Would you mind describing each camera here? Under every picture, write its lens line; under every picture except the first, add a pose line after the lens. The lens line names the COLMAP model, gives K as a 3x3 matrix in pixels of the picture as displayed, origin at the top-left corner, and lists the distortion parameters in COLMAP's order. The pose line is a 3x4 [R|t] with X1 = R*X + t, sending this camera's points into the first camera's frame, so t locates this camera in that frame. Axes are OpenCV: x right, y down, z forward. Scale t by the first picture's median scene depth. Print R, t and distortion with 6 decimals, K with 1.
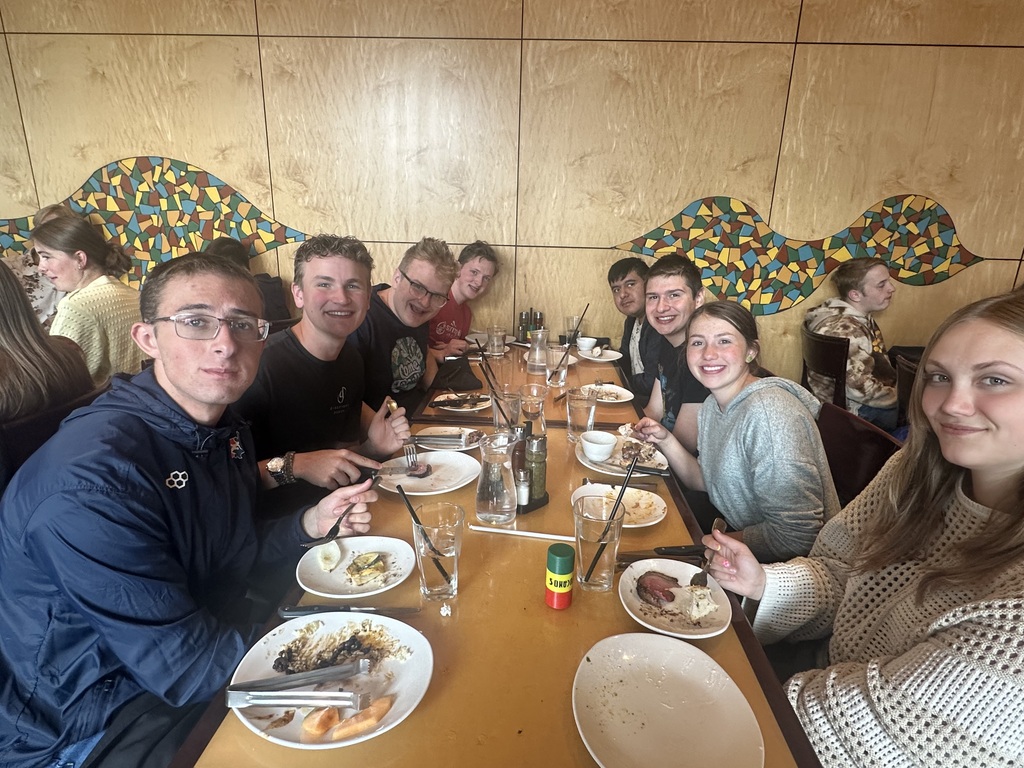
lens RADIAL K [[583.5, 0, 510.5], [0, 583.5, 393.6], [0, 0, 1]] dist [-0.004046, 0.000950]
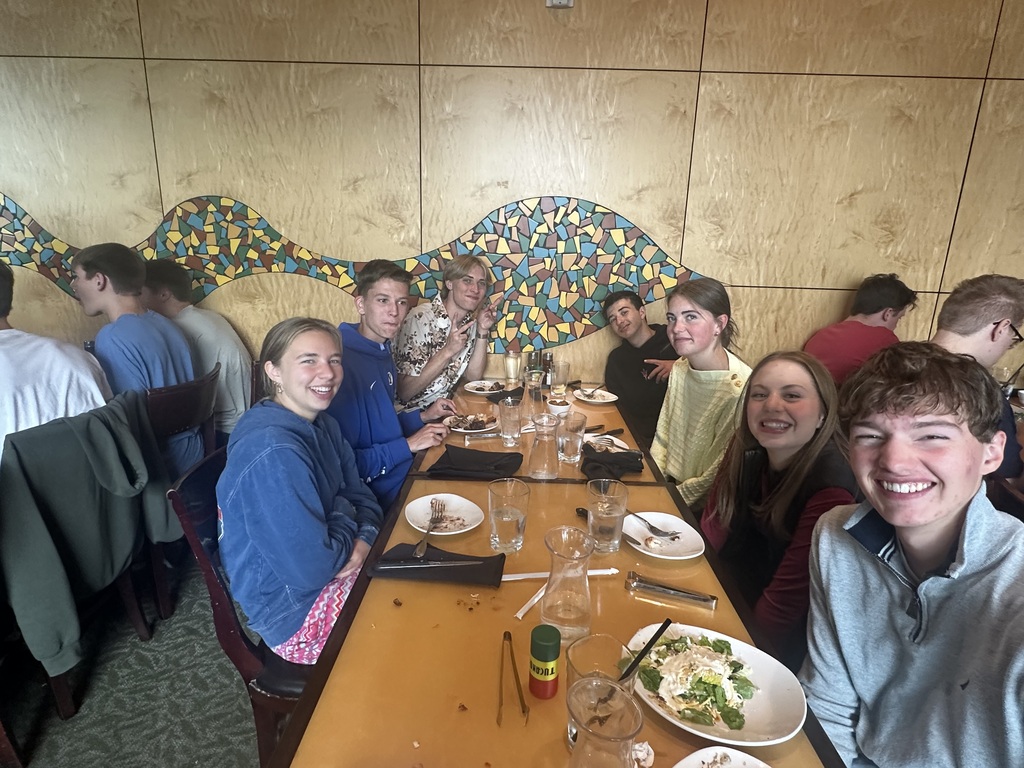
lens RADIAL K [[615.5, 0, 503.5], [0, 615.5, 408.1], [0, 0, 1]] dist [-0.007611, 0.005981]
pose [[0.999776, -0.001520, 0.021119, -0.746298], [0.002282, 0.999346, -0.036098, -0.034924], [-0.021050, 0.036138, 0.999125, 0.034188]]
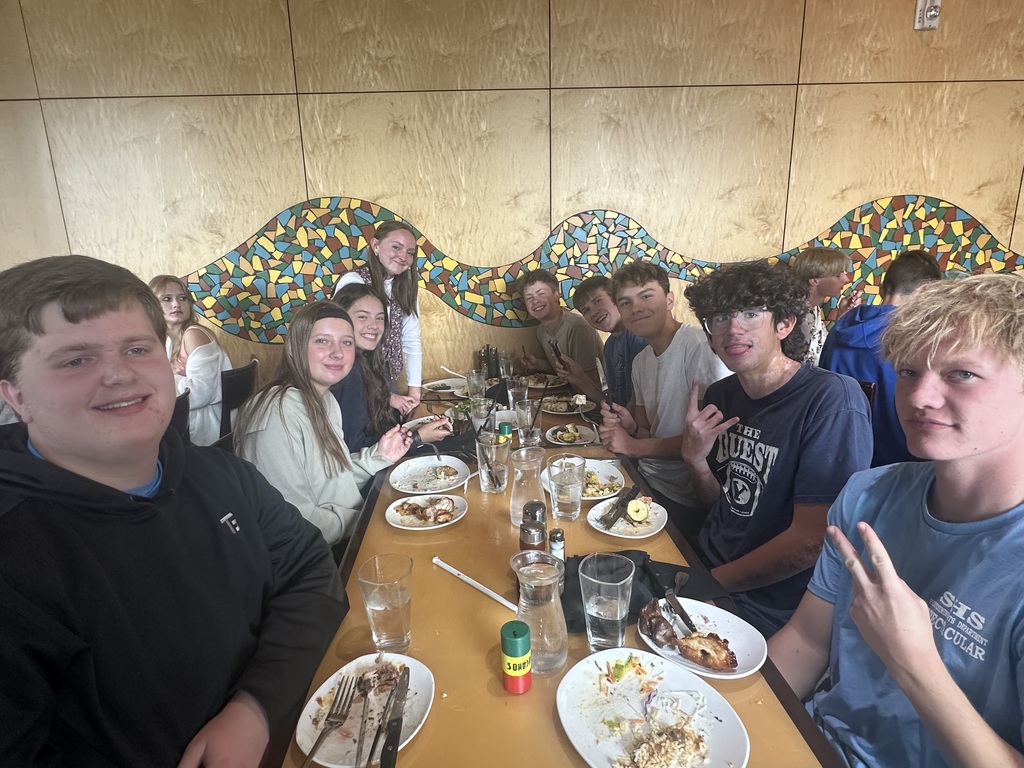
lens RADIAL K [[583.5, 0, 450.0], [0, 583.5, 384.5], [0, 0, 1]] dist [-0.004046, 0.000950]
pose [[0.995514, -0.065661, 0.068122, -1.569425], [0.070736, 0.994673, -0.074978, -0.052171], [-0.062836, 0.079460, 0.994856, 0.046880]]
